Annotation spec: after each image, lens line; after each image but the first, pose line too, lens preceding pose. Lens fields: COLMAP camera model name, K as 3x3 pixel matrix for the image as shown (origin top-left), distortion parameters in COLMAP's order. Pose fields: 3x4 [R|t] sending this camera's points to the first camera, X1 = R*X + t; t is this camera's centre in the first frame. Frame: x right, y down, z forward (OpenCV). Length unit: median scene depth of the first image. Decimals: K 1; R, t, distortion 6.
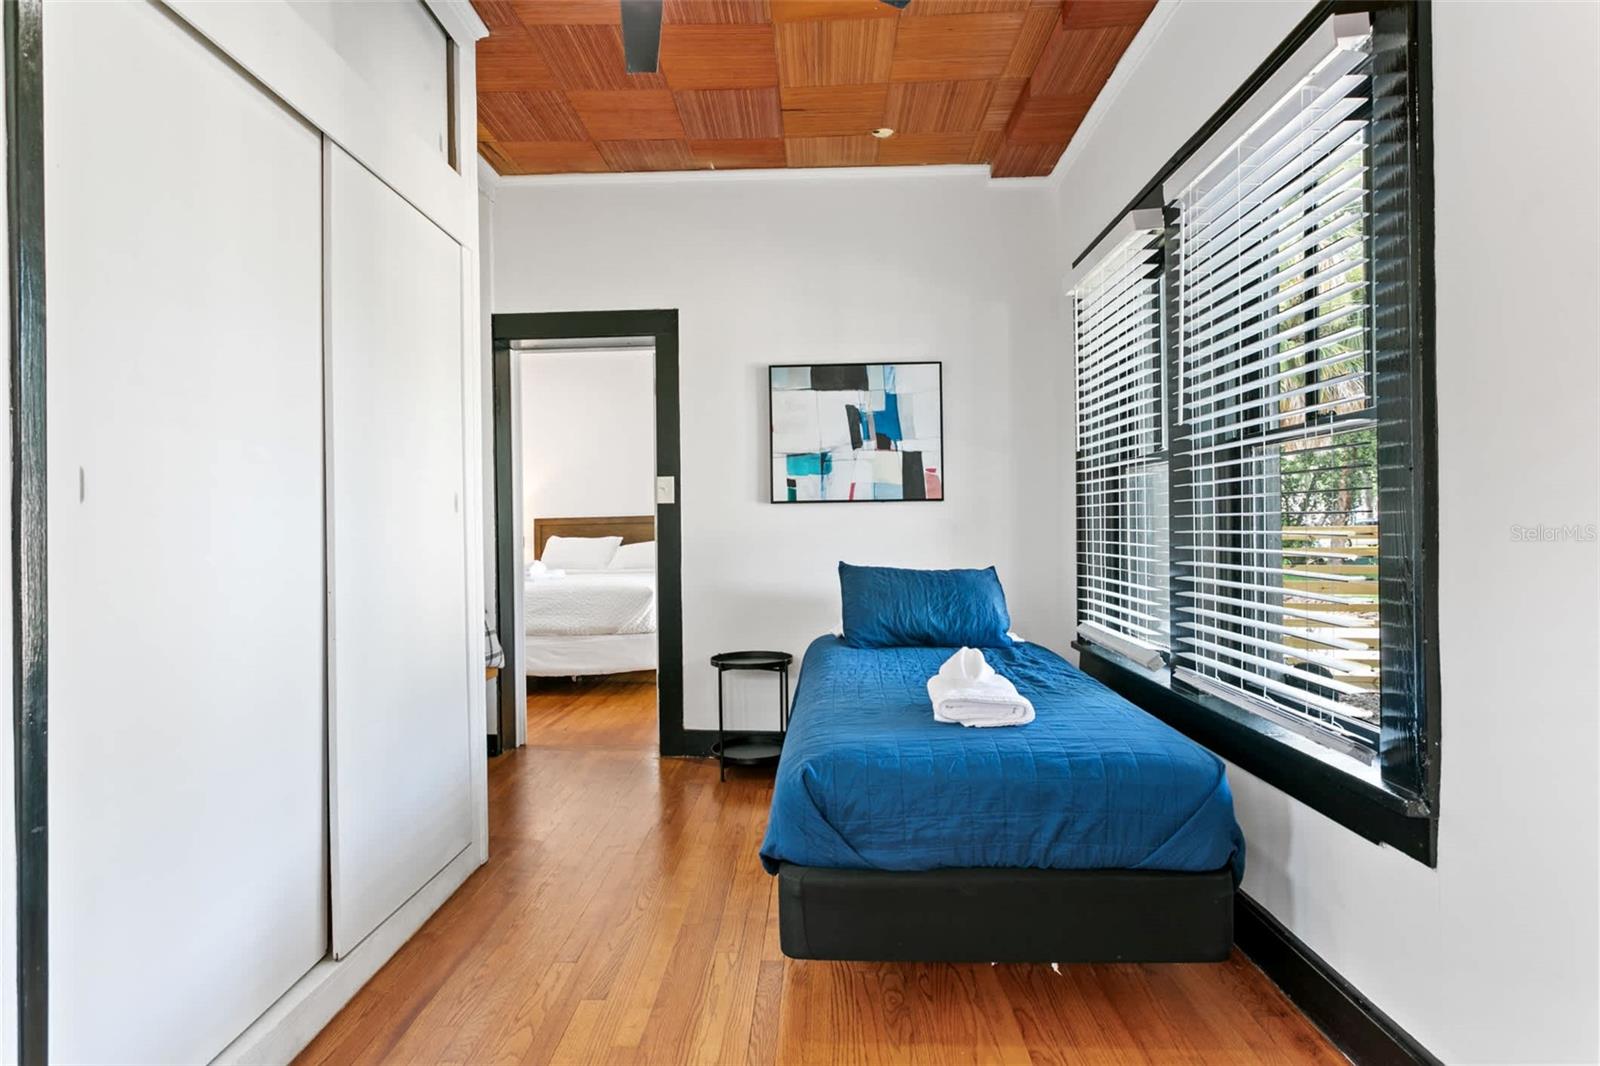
lens RADIAL K [[878.5, 0, 799.6], [0, 878.5, 528.7], [0, 0, 1]] dist [-0.000166, 0.000456]
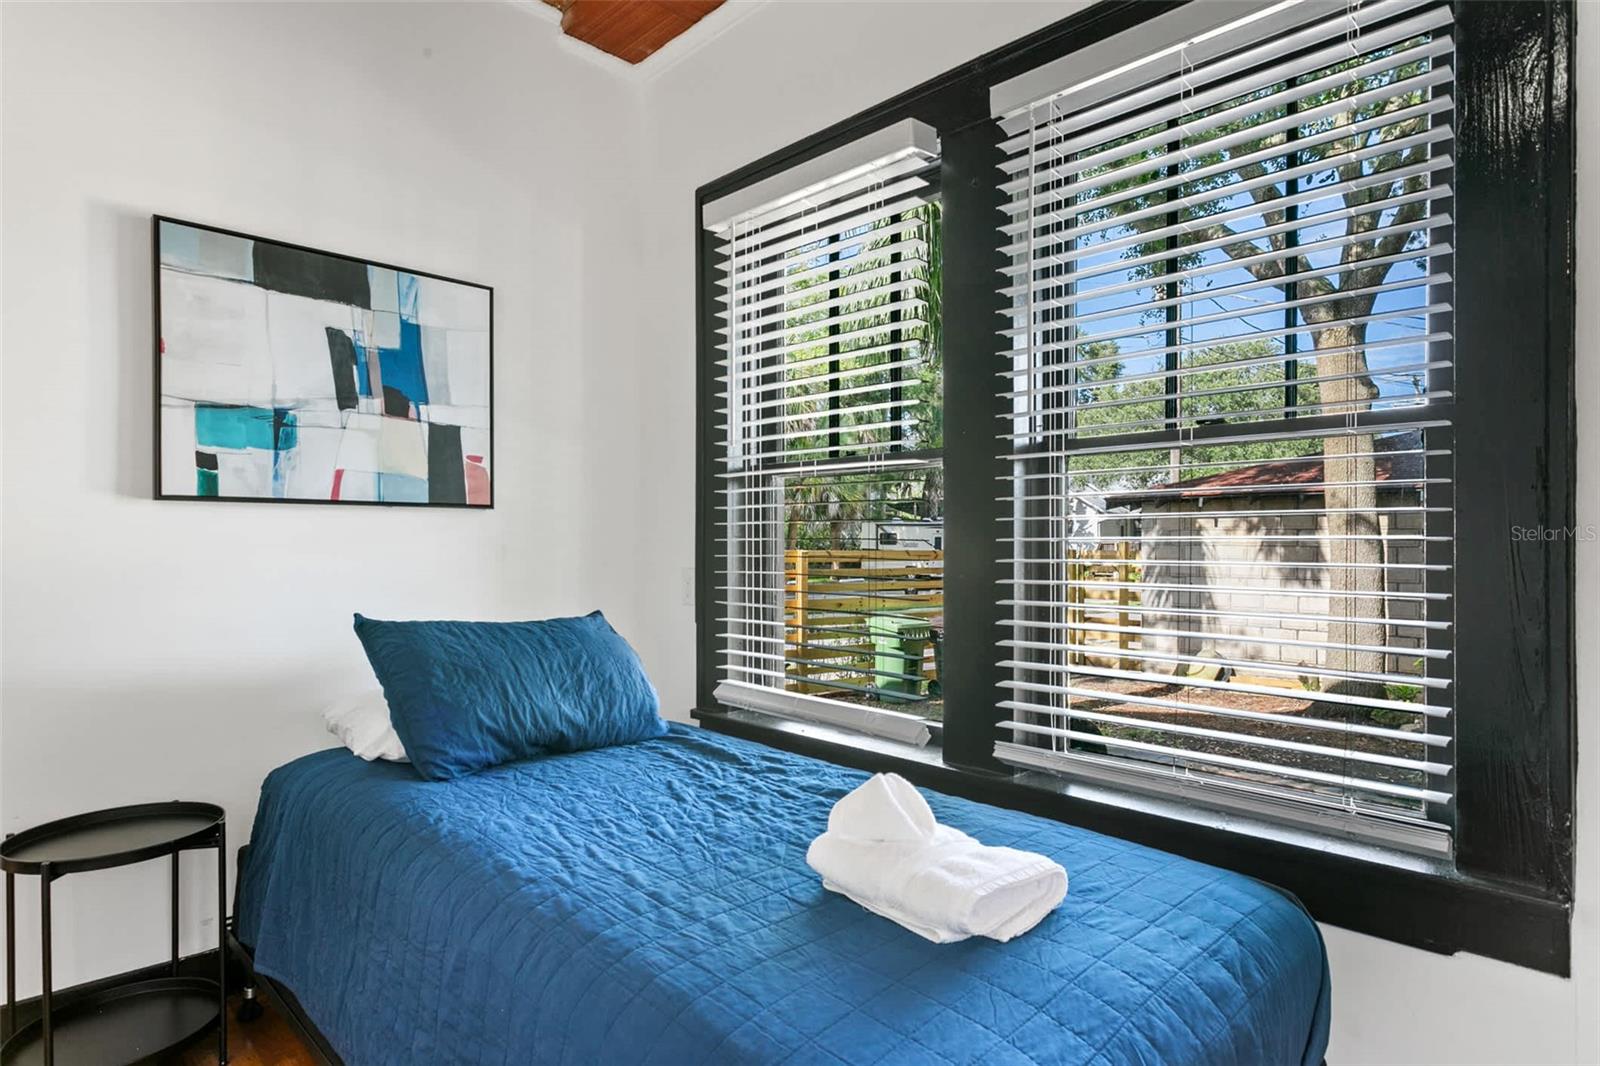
lens RADIAL K [[878.5, 0, 801.6], [0, 878.5, 544.5], [0, 0, 1]] dist [-0.000166, 0.000456]
pose [[0.669324, 0.011738, 0.742878, -0.155722], [-0.008100, 0.999931, -0.008502, -0.002468], [-0.742927, -0.000327, 0.669373, 0.412259]]
